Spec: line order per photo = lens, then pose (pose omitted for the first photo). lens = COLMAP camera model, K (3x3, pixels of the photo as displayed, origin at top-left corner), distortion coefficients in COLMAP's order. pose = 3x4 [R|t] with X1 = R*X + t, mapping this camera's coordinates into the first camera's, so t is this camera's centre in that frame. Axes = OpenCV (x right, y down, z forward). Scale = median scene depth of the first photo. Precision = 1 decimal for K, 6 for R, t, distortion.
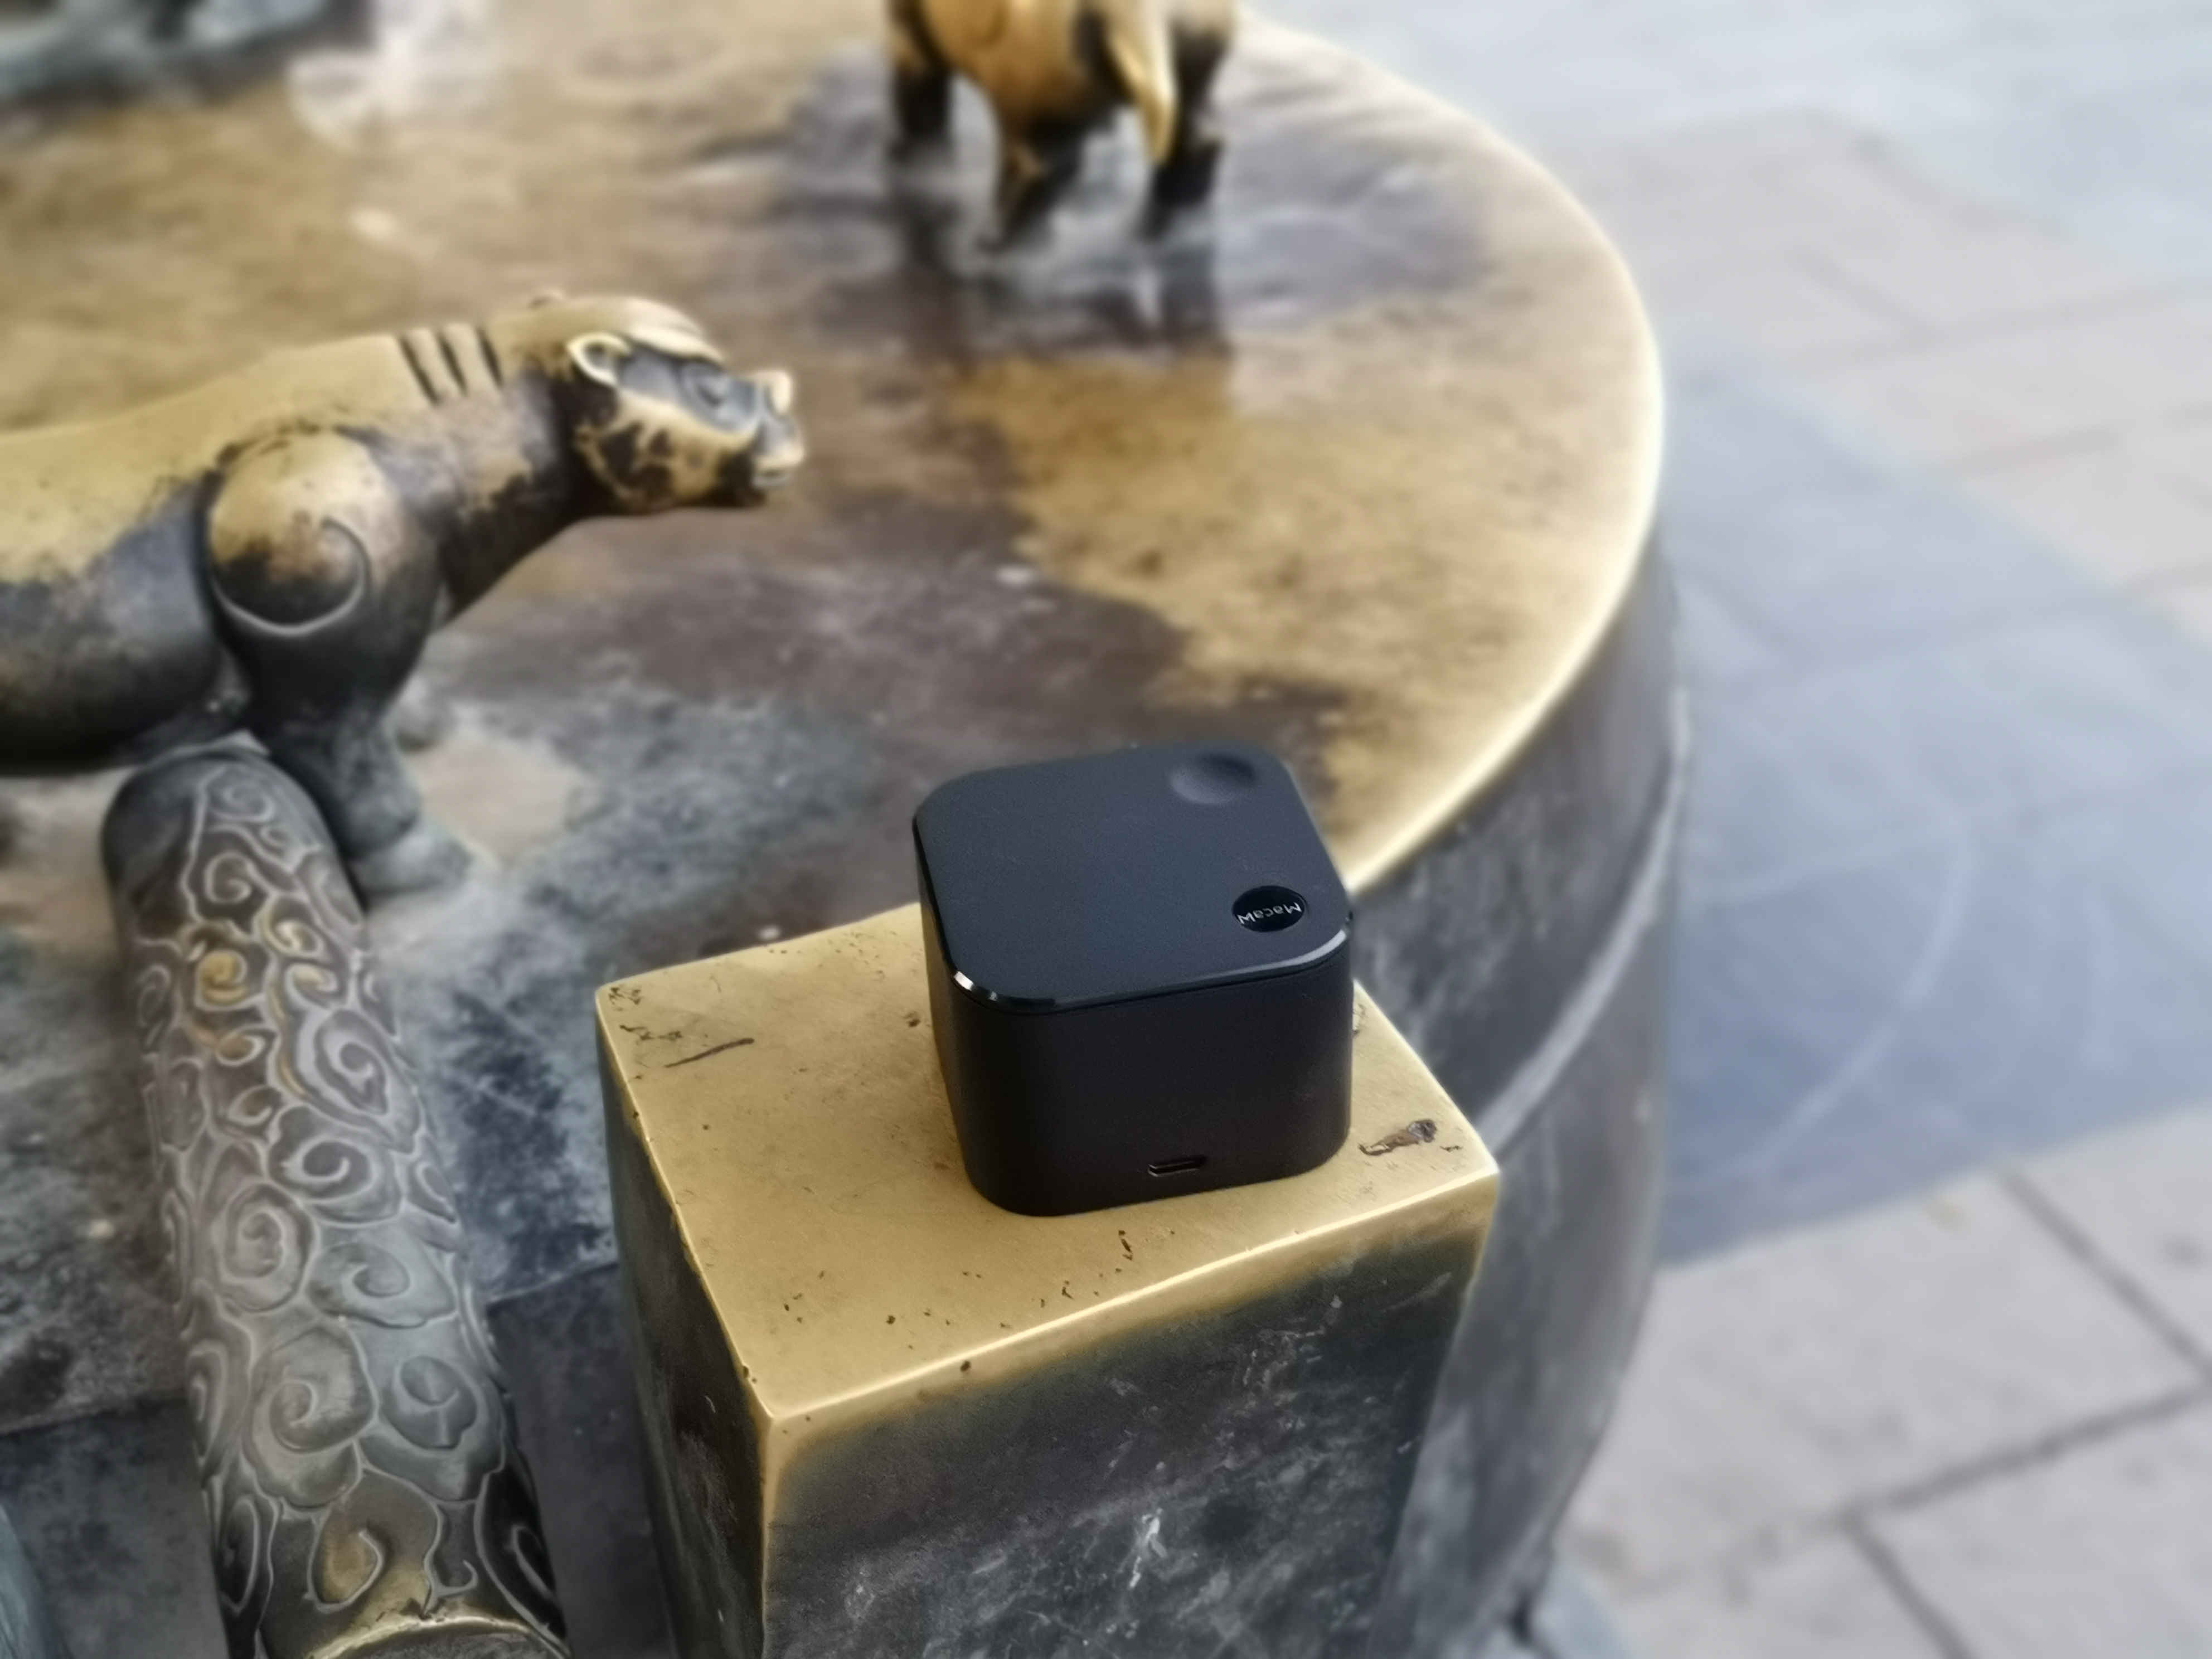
lens RADIAL K [[2448.9, 0, 1106.0], [0, 2448.9, 829.5], [0, 0, 1]] dist [-0.000237, -0.000575]
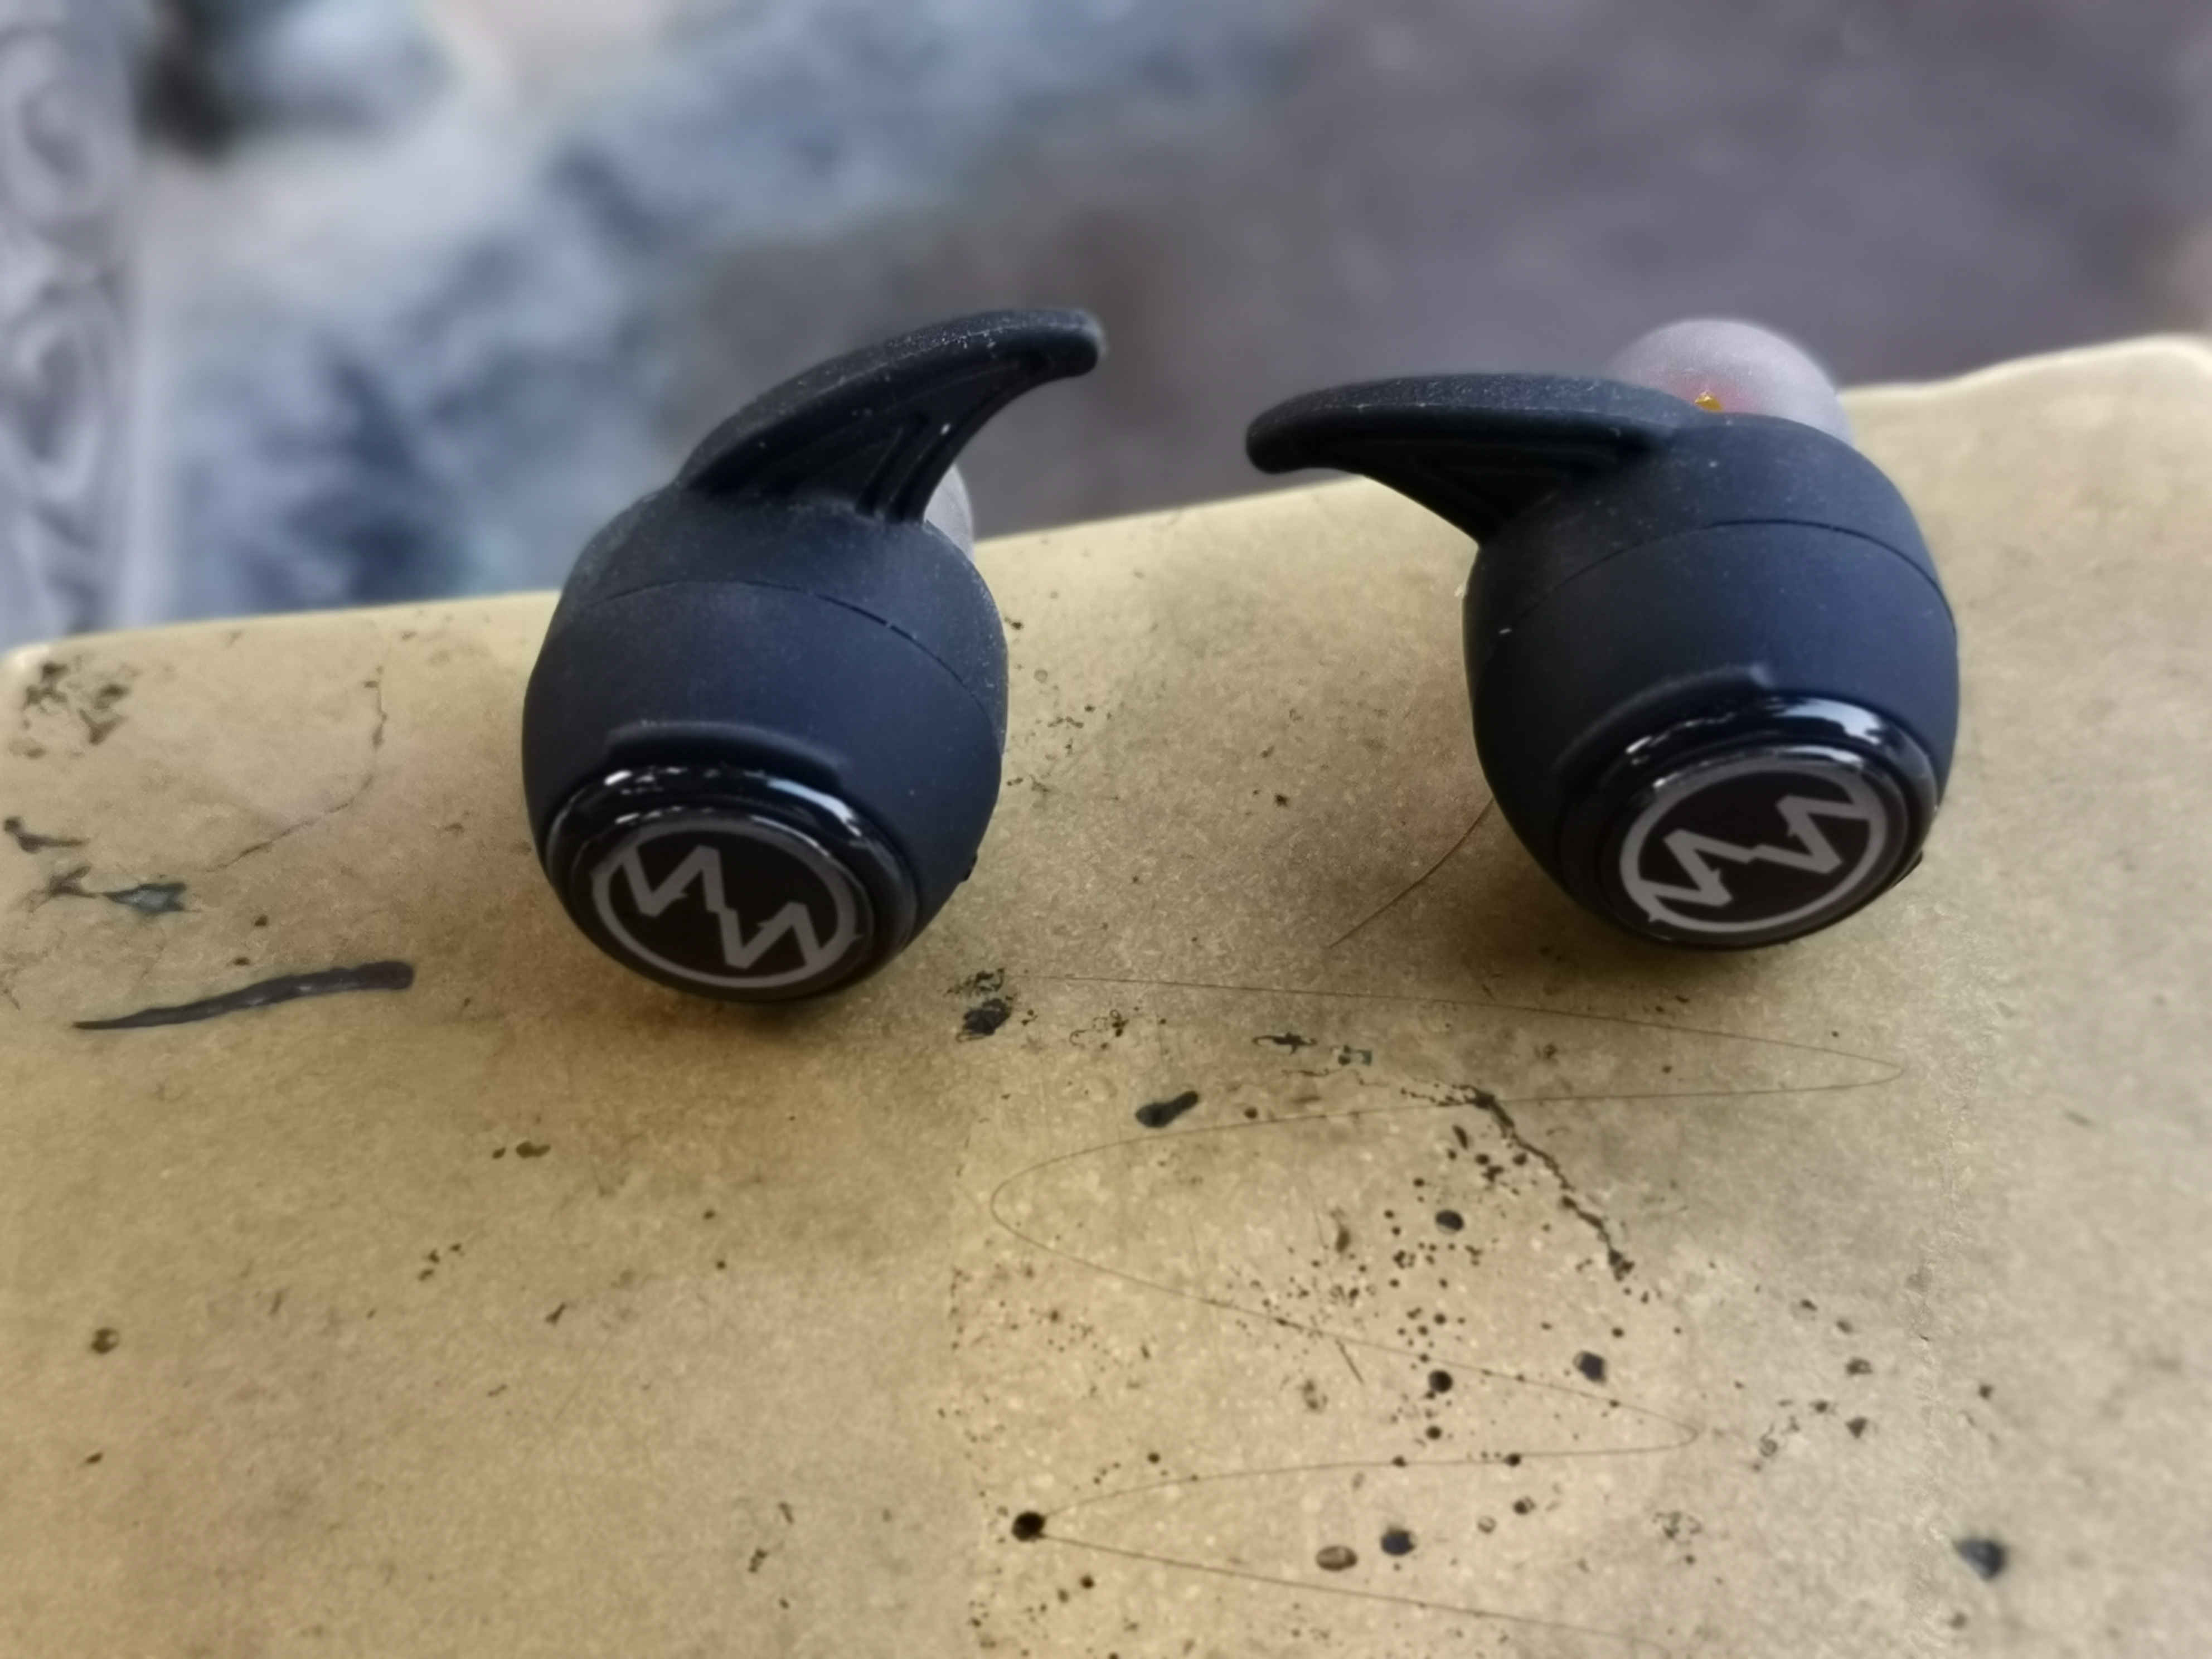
lens RADIAL K [[3033.9, 0, 1106.0], [0, 3033.9, 829.5], [0, 0, 1]] dist [-0.000351, -0.000910]
pose [[0.971245, 0.183725, -0.151420, -0.011637], [-0.141288, 0.956687, 0.254535, -0.018180], [0.191626, -0.225822, 0.955136, 0.441625]]
